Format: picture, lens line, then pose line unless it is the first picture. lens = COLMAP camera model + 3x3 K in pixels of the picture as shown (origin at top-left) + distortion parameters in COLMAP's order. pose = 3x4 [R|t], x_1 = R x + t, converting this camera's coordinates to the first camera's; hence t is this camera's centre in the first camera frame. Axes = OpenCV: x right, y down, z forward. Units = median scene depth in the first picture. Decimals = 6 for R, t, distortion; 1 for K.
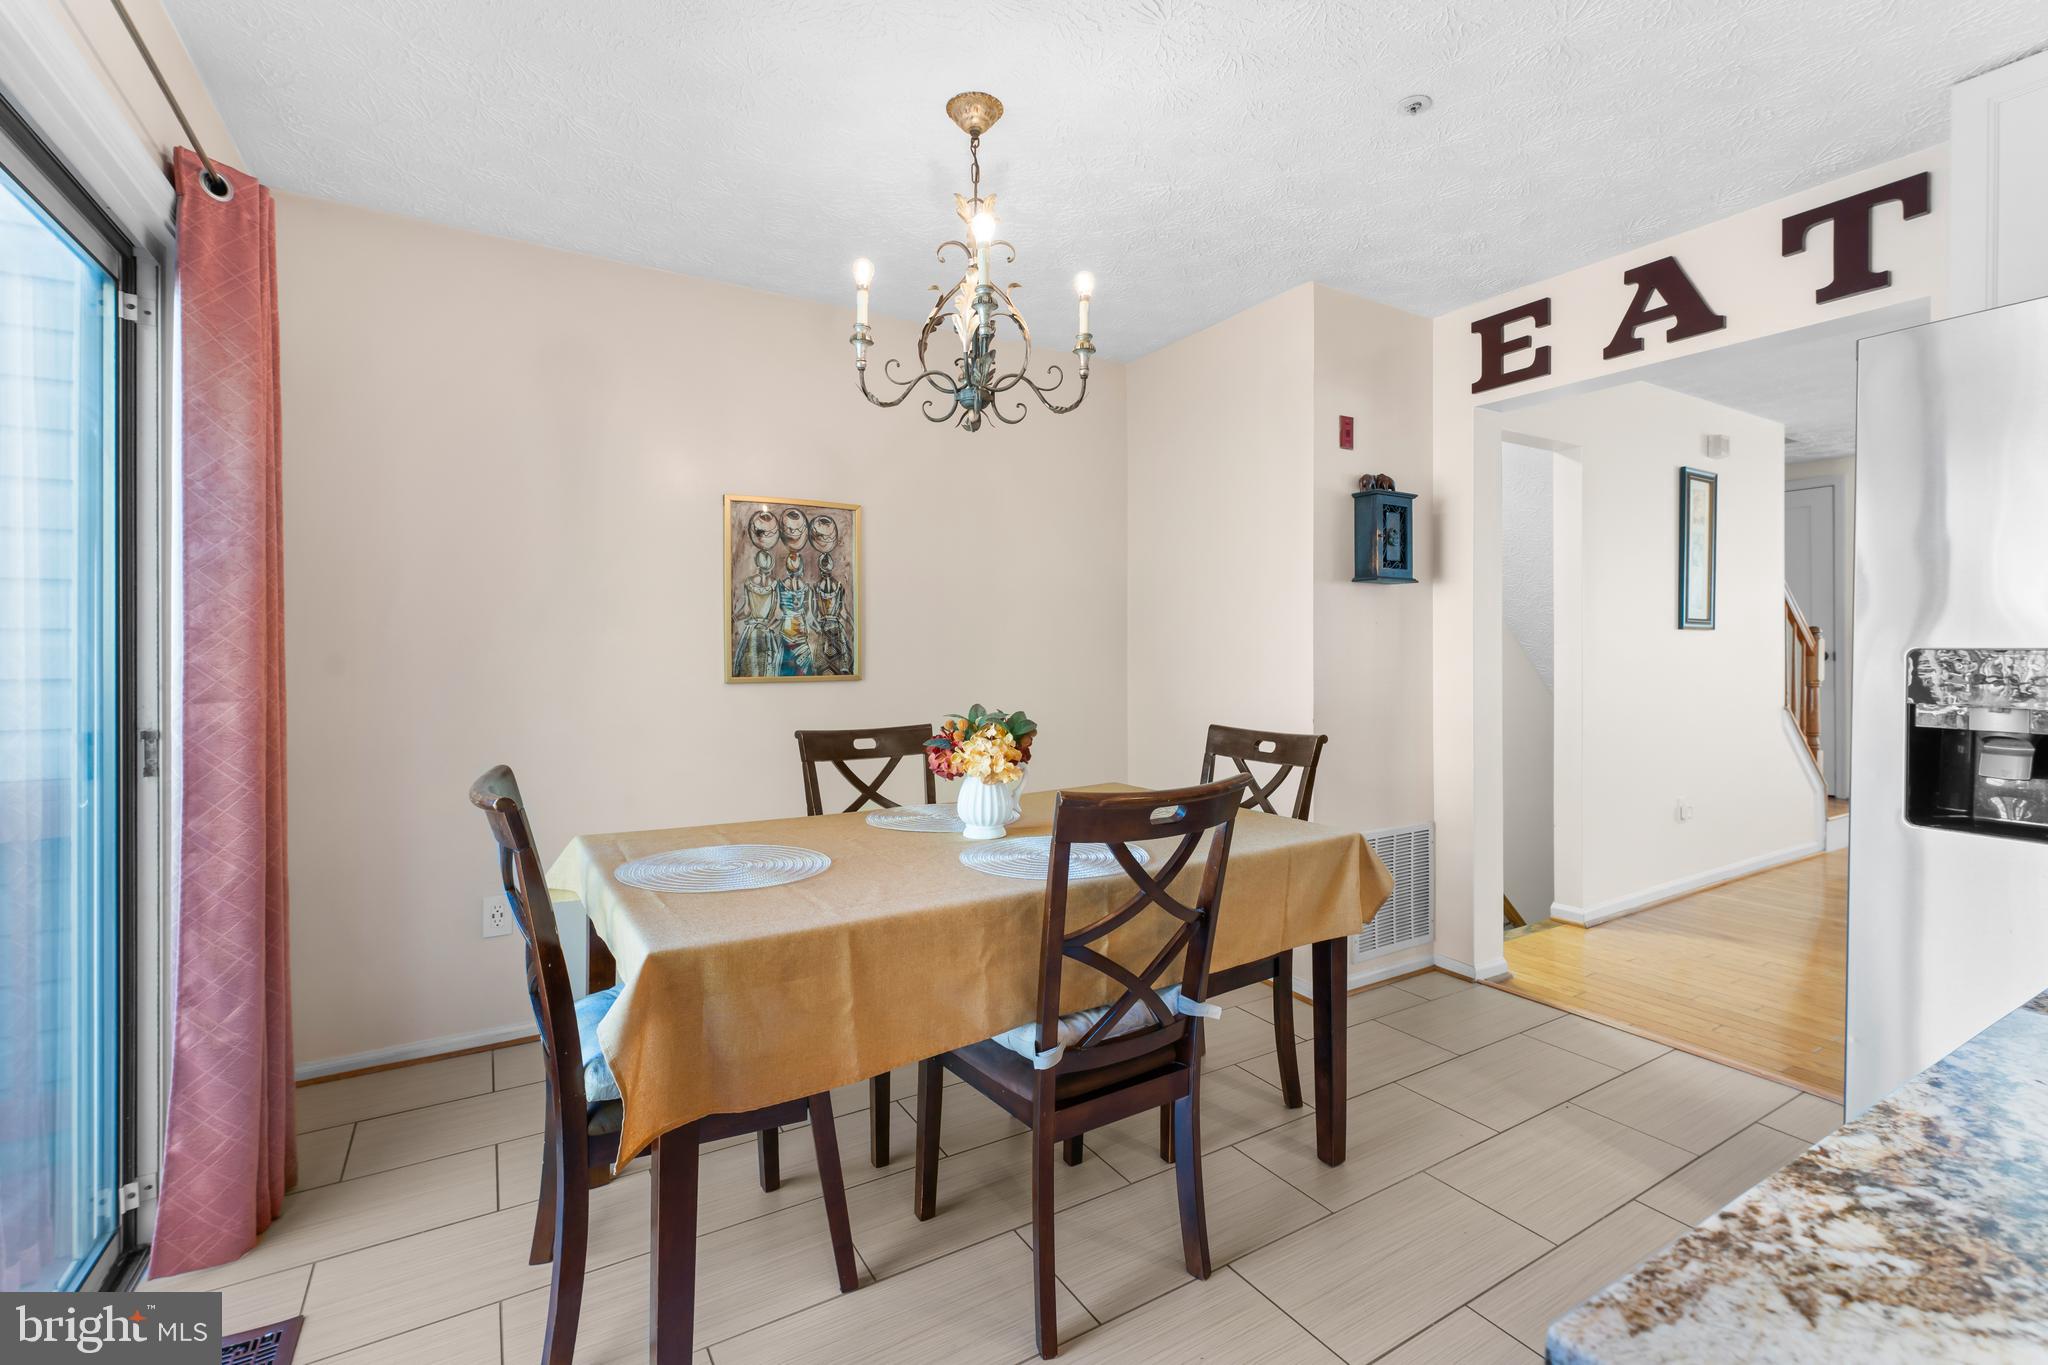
lens RADIAL K [[892.7, 0, 1030.4], [0, 892.7, 654.2], [0, 0, 1]] dist [0.001153, 0.000044]
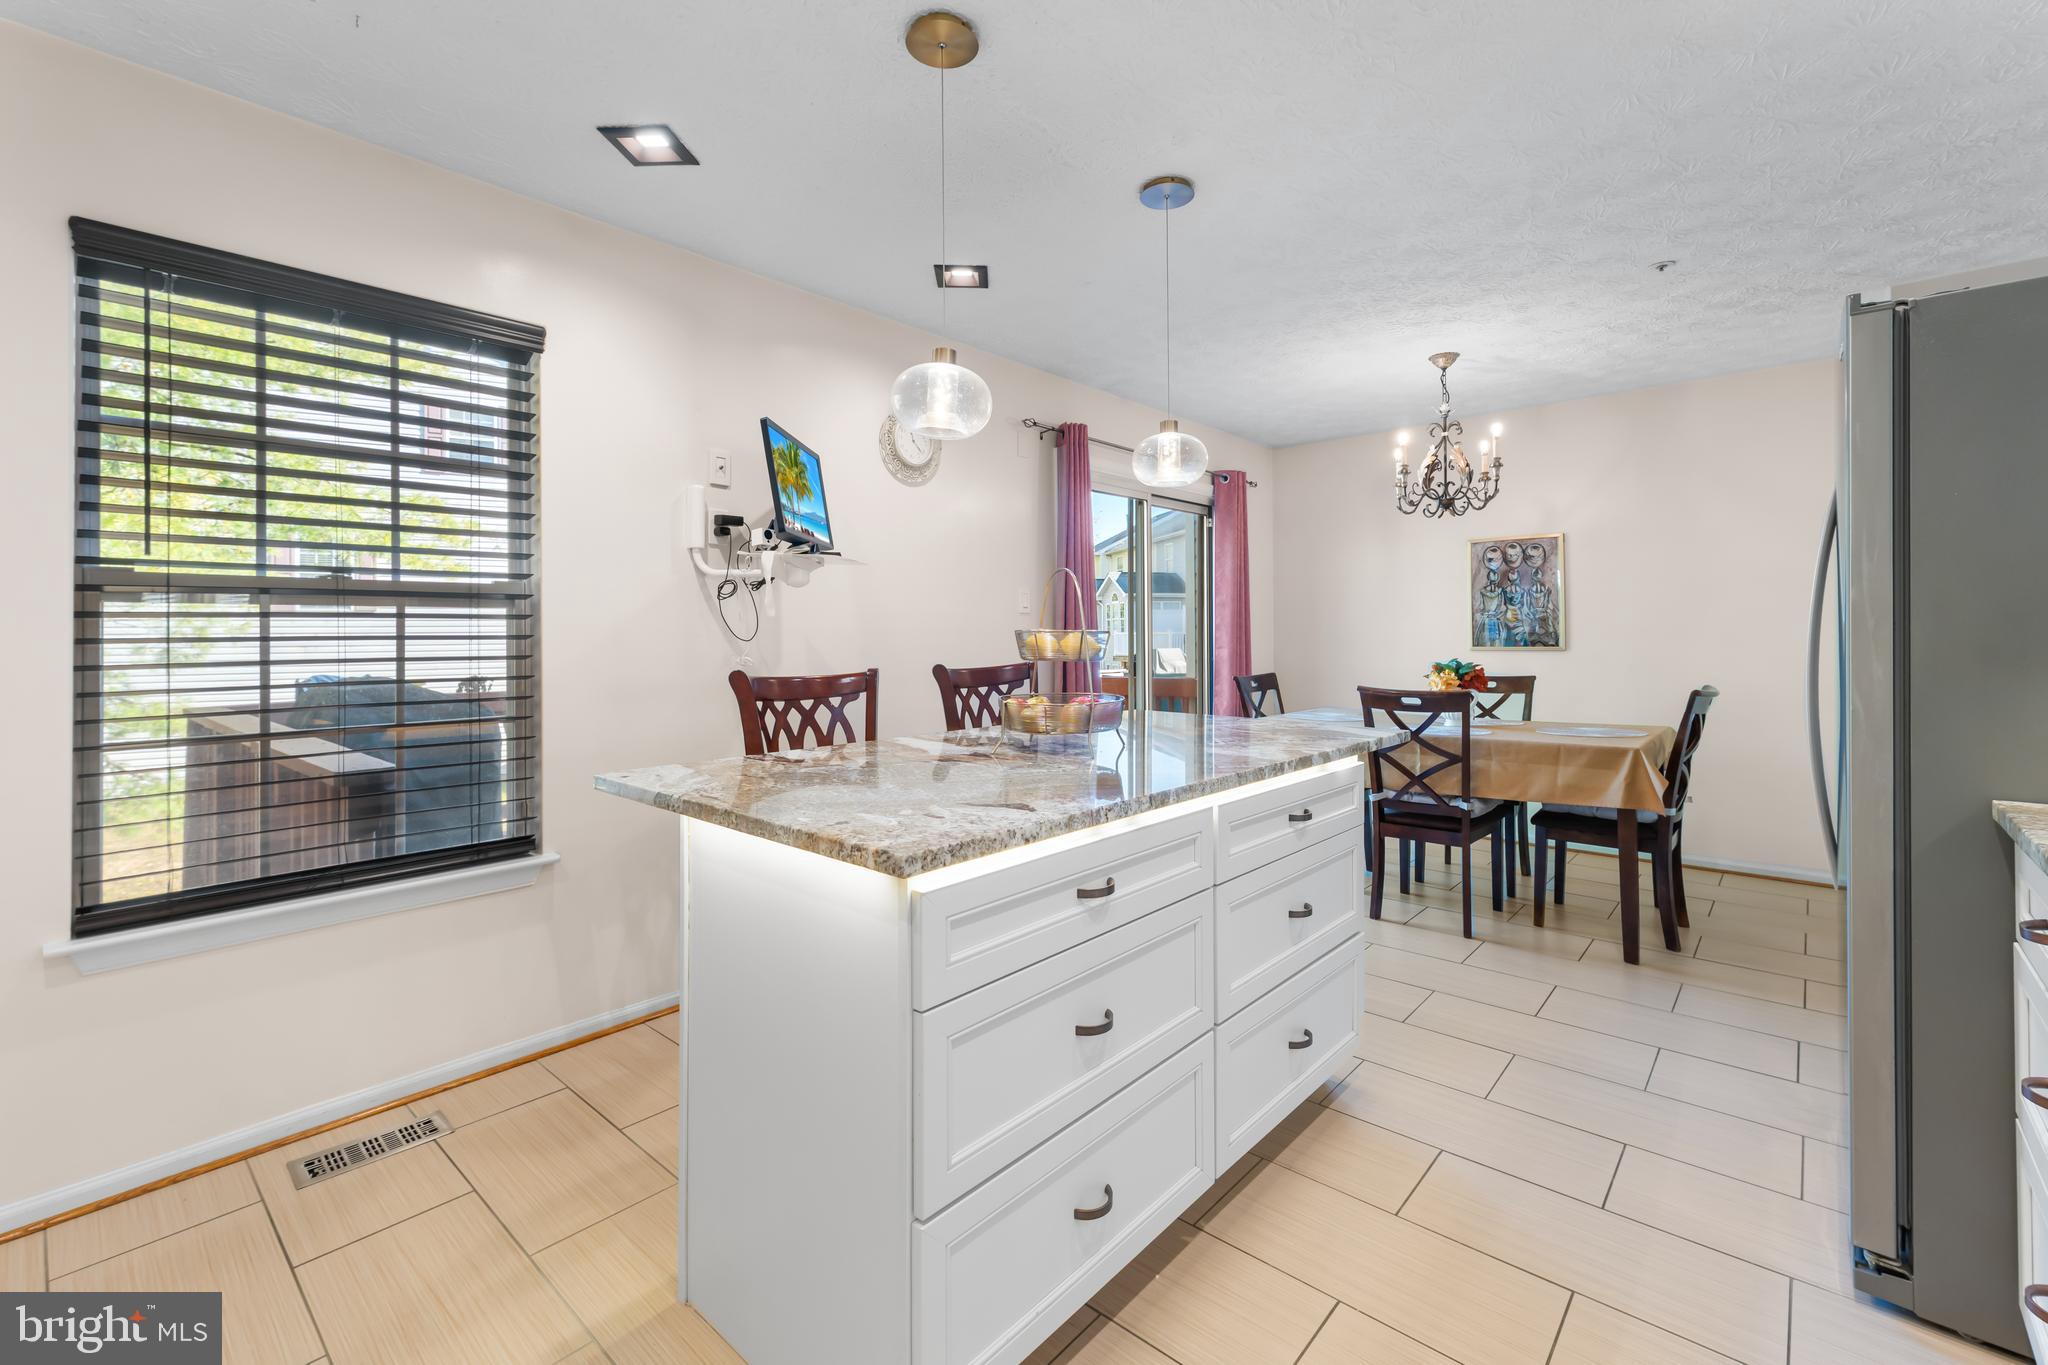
lens RADIAL K [[892.3, 0, 1023.8], [0, 892.3, 625.2], [0, 0, 1]] dist [0.000633, -0.000871]
pose [[0.290510, -0.011451, -0.956803, 1.030604], [-0.000326, 0.999927, -0.012066, 0.005696], [0.956872, 0.003818, 0.290485, -0.310648]]
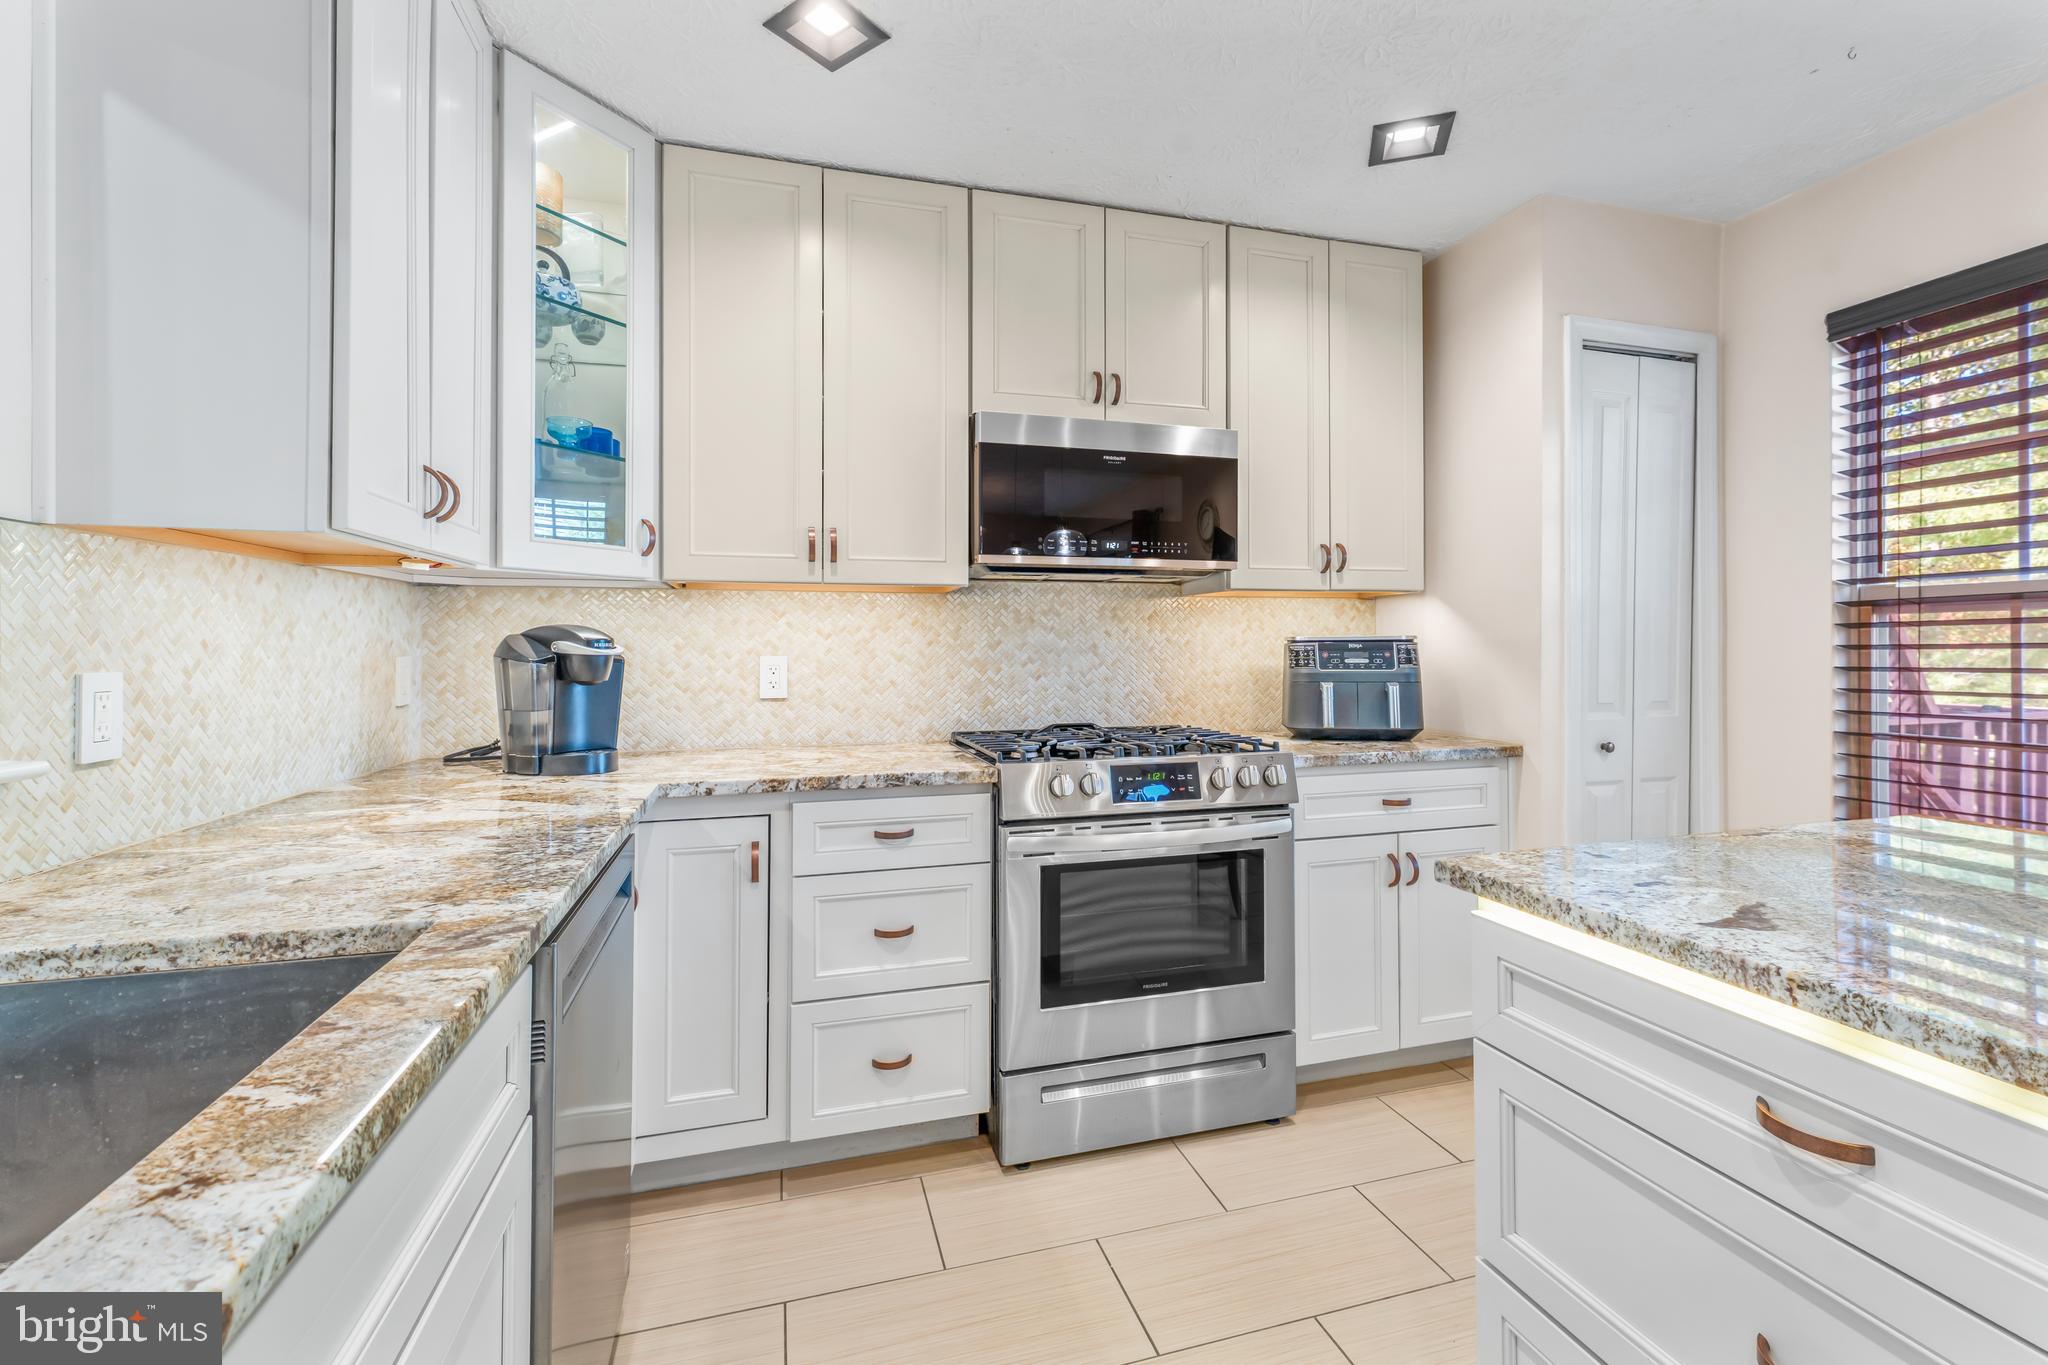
lens RADIAL K [[872.4, 0, 1035.1], [0, 872.4, 638.1], [0, 0, 1]] dist [0.001541, 0.000010]
pose [[-0.964637, 0.005812, 0.263516, 0.723781], [0.004625, 0.999976, -0.005122, 0.002069], [-0.263540, -0.003722, -0.964641, 0.168915]]
